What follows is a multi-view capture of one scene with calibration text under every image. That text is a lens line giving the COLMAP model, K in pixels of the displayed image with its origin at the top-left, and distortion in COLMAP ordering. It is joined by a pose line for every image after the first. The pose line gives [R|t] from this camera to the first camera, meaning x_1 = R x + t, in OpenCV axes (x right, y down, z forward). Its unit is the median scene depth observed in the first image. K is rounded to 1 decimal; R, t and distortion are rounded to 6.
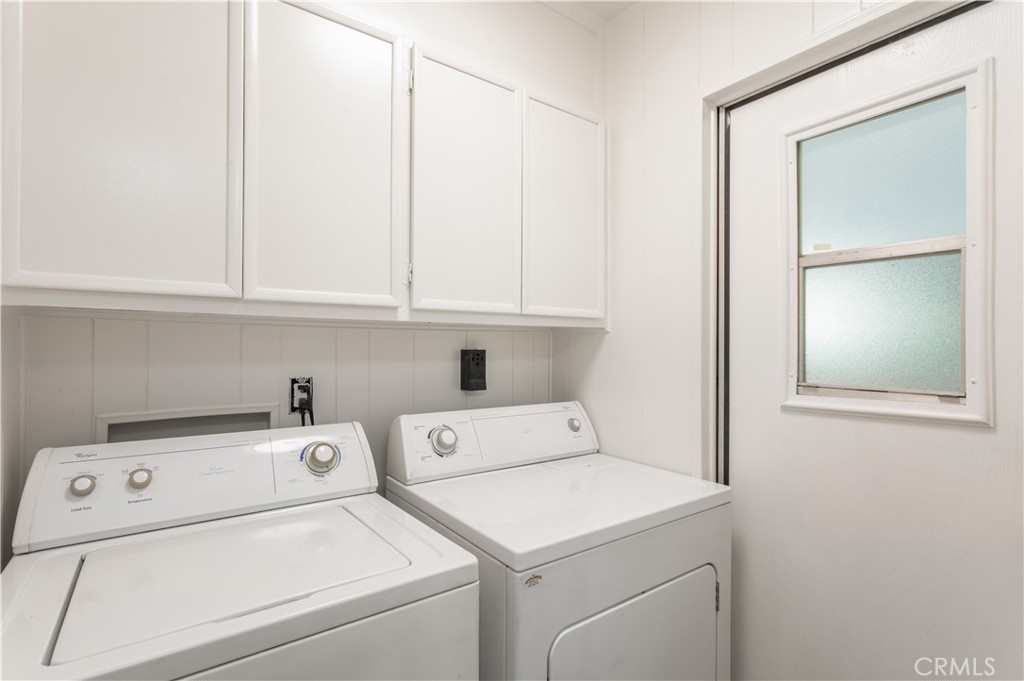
lens RADIAL K [[488.1, 0, 509.1], [0, 488.1, 339.3], [0, 0, 1]] dist [-0.000677, 0.000033]
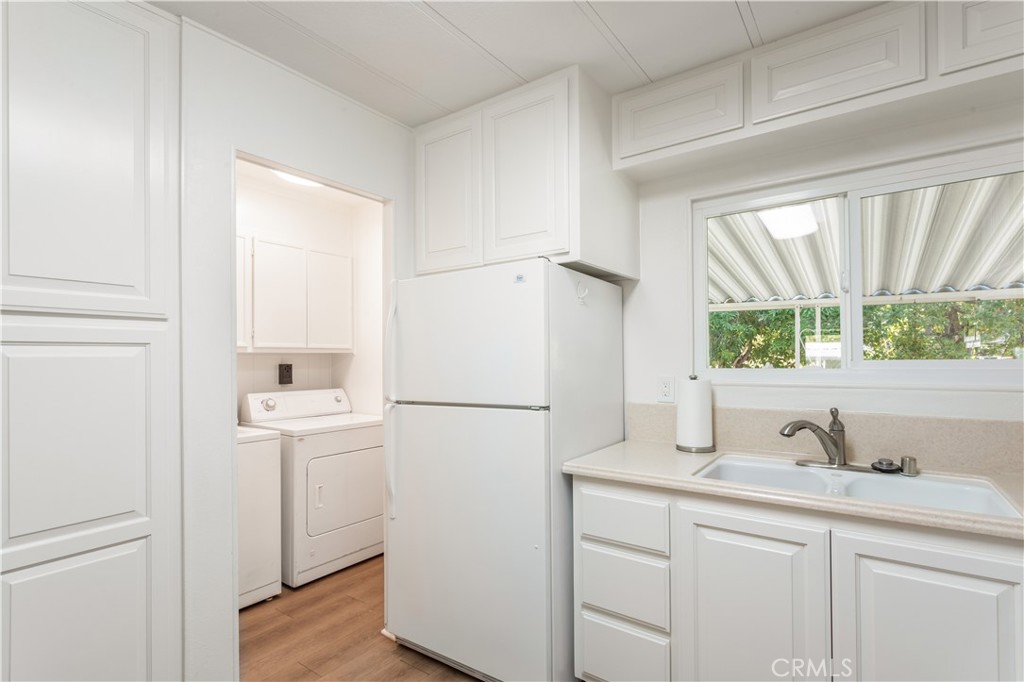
lens RADIAL K [[488.1, 0, 512.7], [0, 488.1, 350.1], [0, 0, 1]] dist [-0.000677, 0.000033]
pose [[0.951653, -0.007028, 0.307095, 0.209295], [0.011475, 0.999854, -0.012677, -0.001830], [-0.306961, 0.015588, 0.951594, -1.269813]]
